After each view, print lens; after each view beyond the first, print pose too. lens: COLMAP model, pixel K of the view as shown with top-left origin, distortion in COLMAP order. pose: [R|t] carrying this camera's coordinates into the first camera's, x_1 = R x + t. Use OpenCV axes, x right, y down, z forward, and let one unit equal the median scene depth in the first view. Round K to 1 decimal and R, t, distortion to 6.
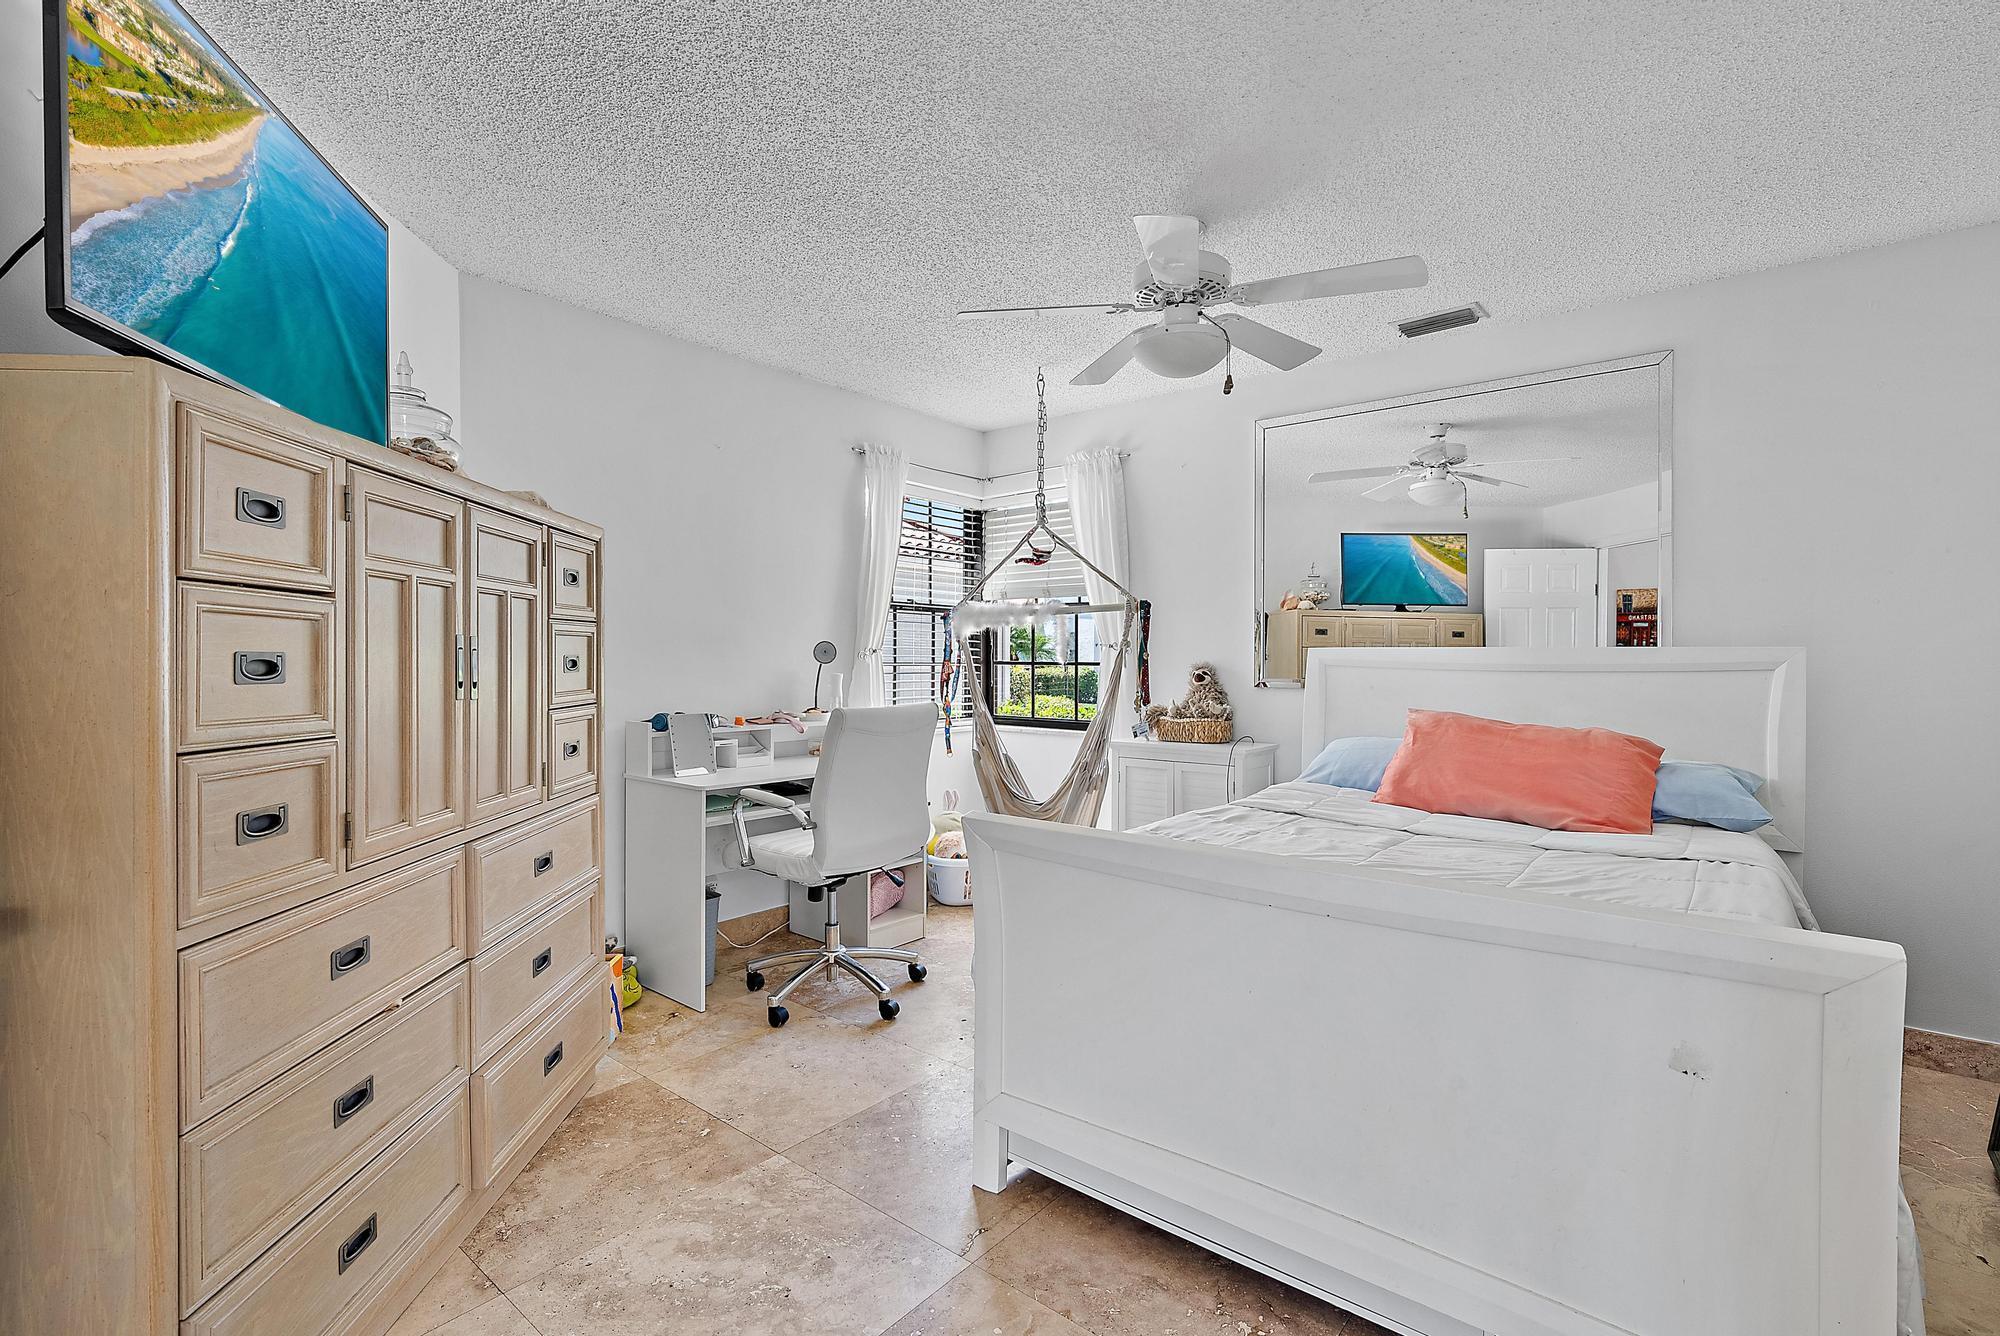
lens RADIAL K [[918.1, 0, 998.1], [0, 918.1, 673.6], [0, 0, 1]] dist [0.000053, 0.000000]
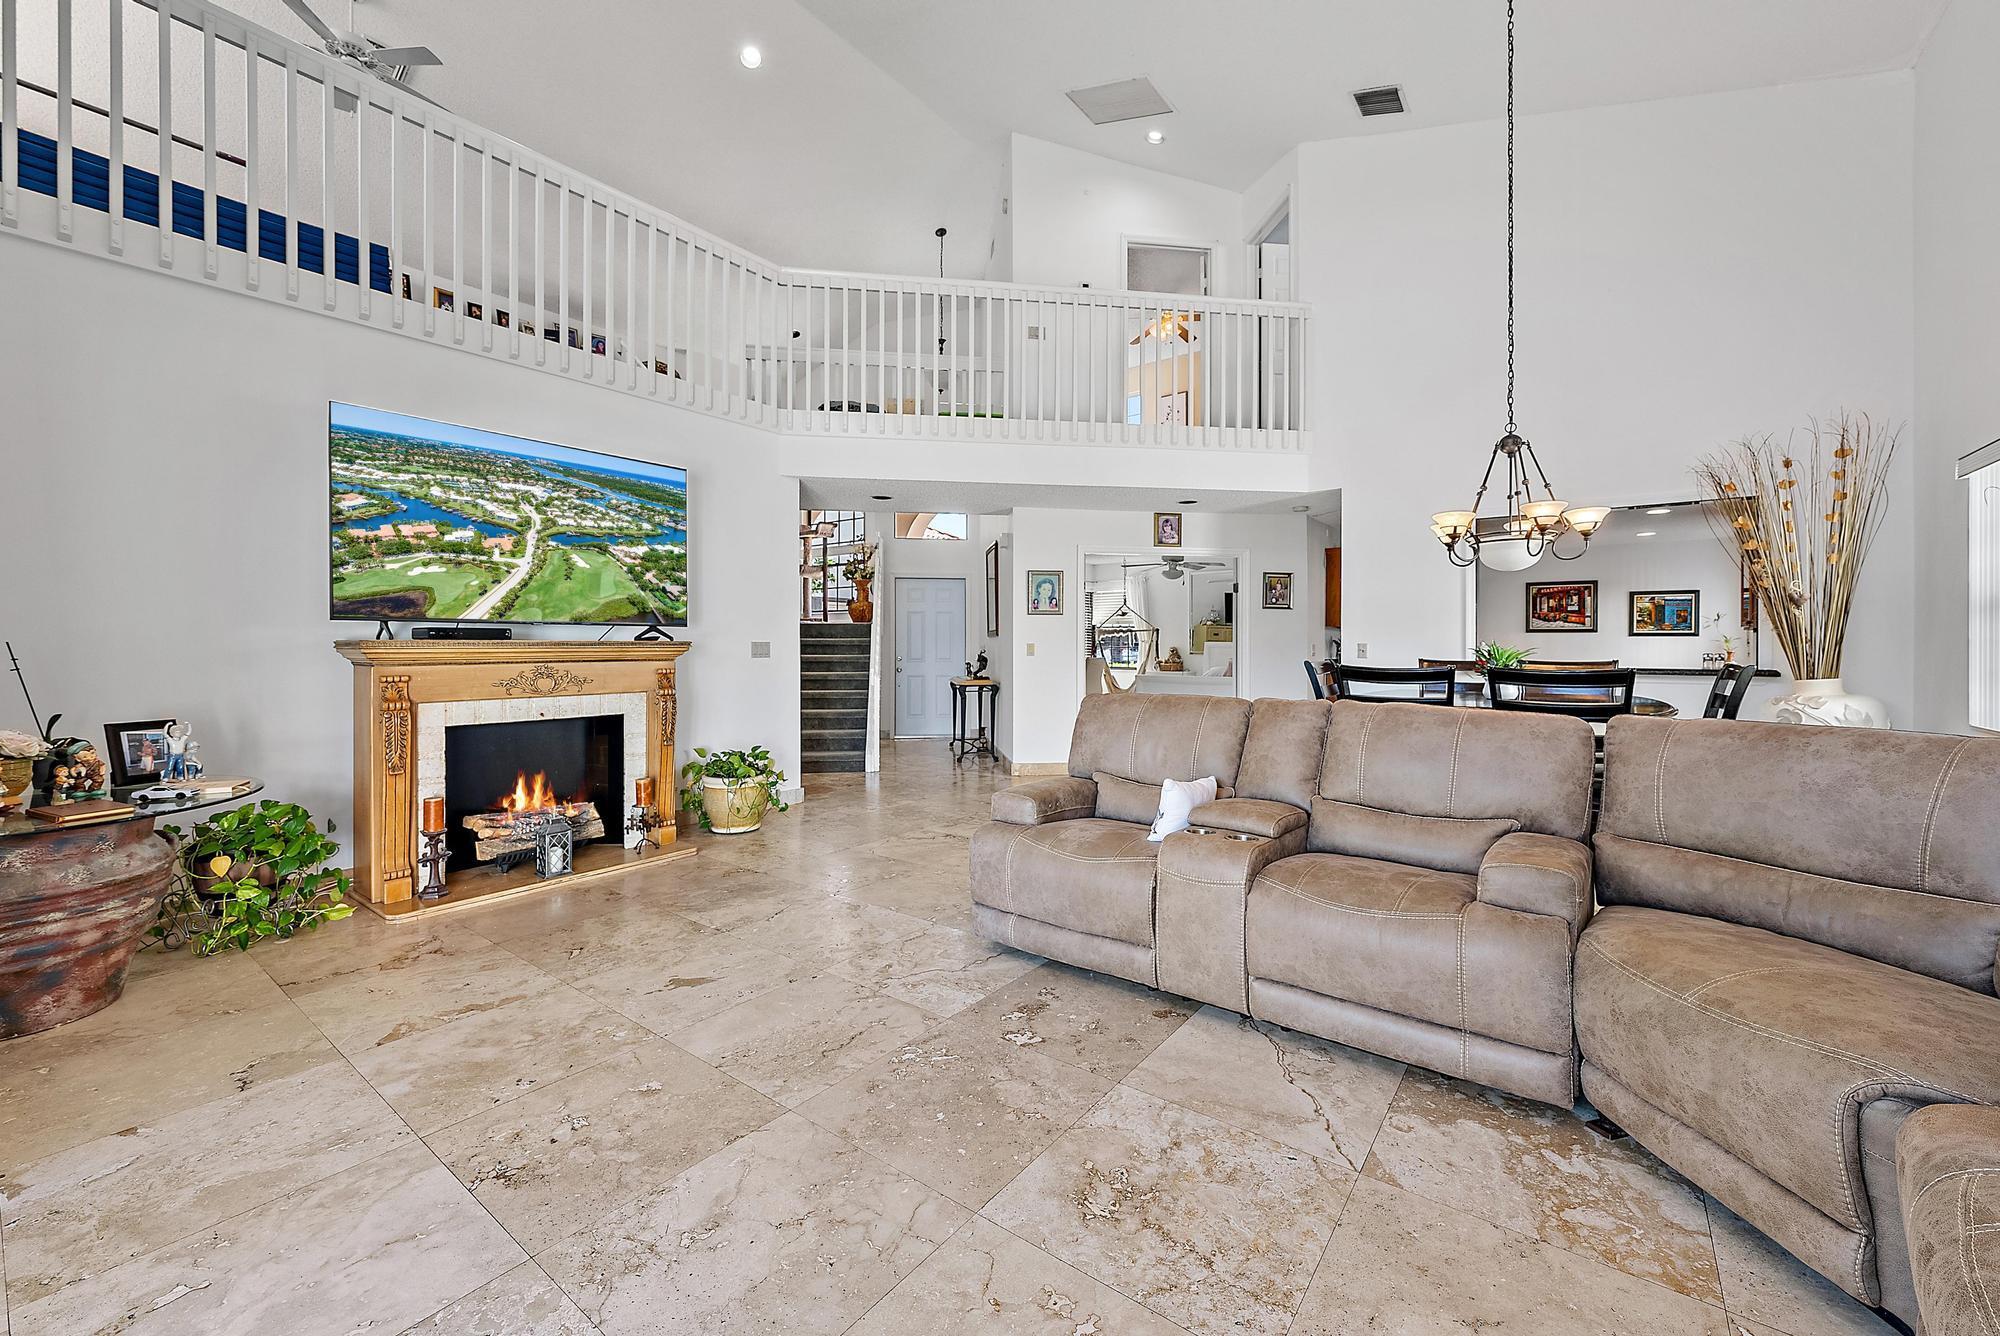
lens RADIAL K [[780.2, 0, 1002.0], [0, 780.2, 655.5], [0, 0, 1]] dist [0.001881, 0.000106]
pose [[0.999547, 0.003429, 0.029904, -0.473844], [-0.003581, 0.999981, 0.005047, 0.007476], [-0.029886, -0.005152, 0.999540, -1.772769]]
